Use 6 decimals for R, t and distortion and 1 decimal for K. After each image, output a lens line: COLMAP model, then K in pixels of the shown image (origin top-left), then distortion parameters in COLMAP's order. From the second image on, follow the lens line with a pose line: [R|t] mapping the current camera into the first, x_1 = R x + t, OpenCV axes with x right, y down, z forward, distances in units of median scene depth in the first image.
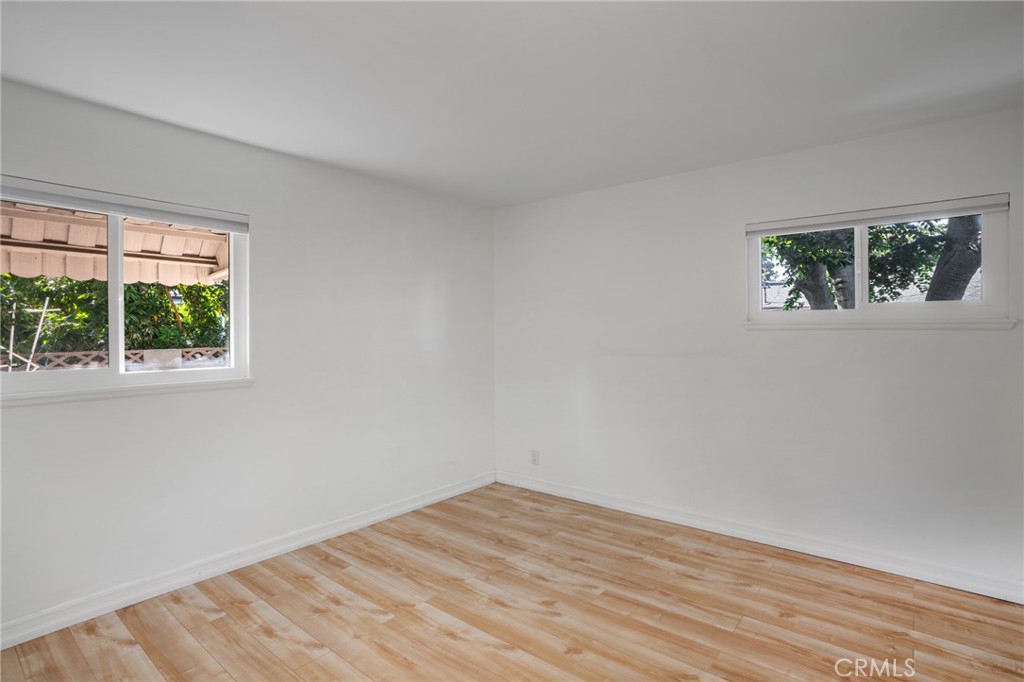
lens RADIAL K [[517.7, 0, 520.1], [0, 517.7, 331.6], [0, 0, 1]] dist [-0.069498, 0.026578]
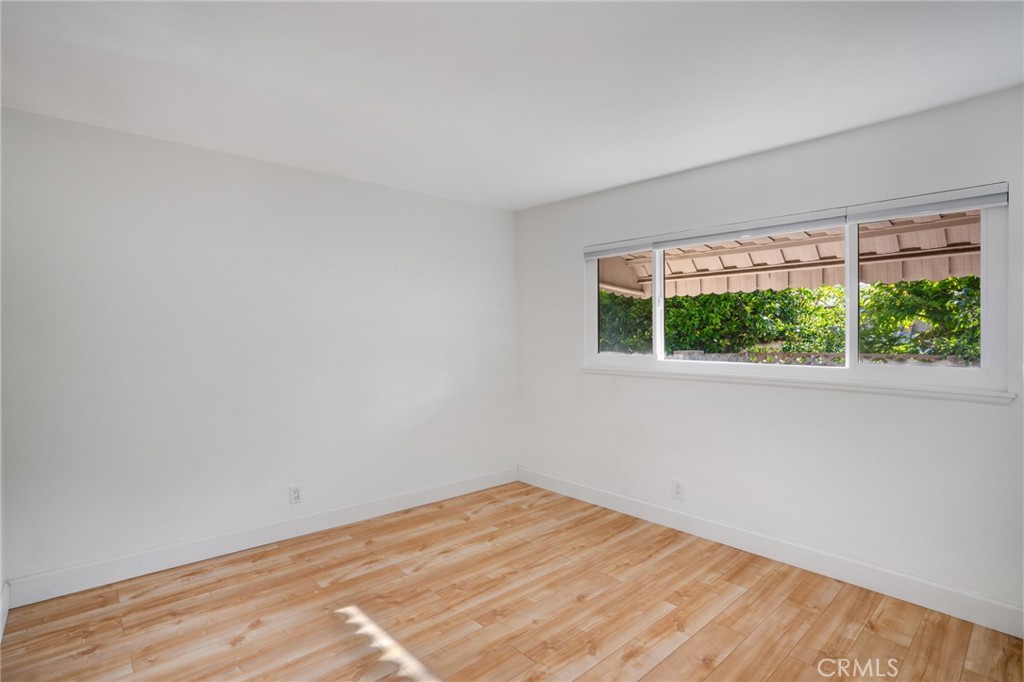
lens RADIAL K [[517.7, 0, 520.1], [0, 517.7, 331.6], [0, 0, 1]] dist [-0.069498, 0.026578]
pose [[-0.145155, 0.008098, -0.989376, 0.681372], [-0.000790, 0.999965, 0.008300, -0.013820], [0.989409, 0.001987, -0.145143, 0.787280]]
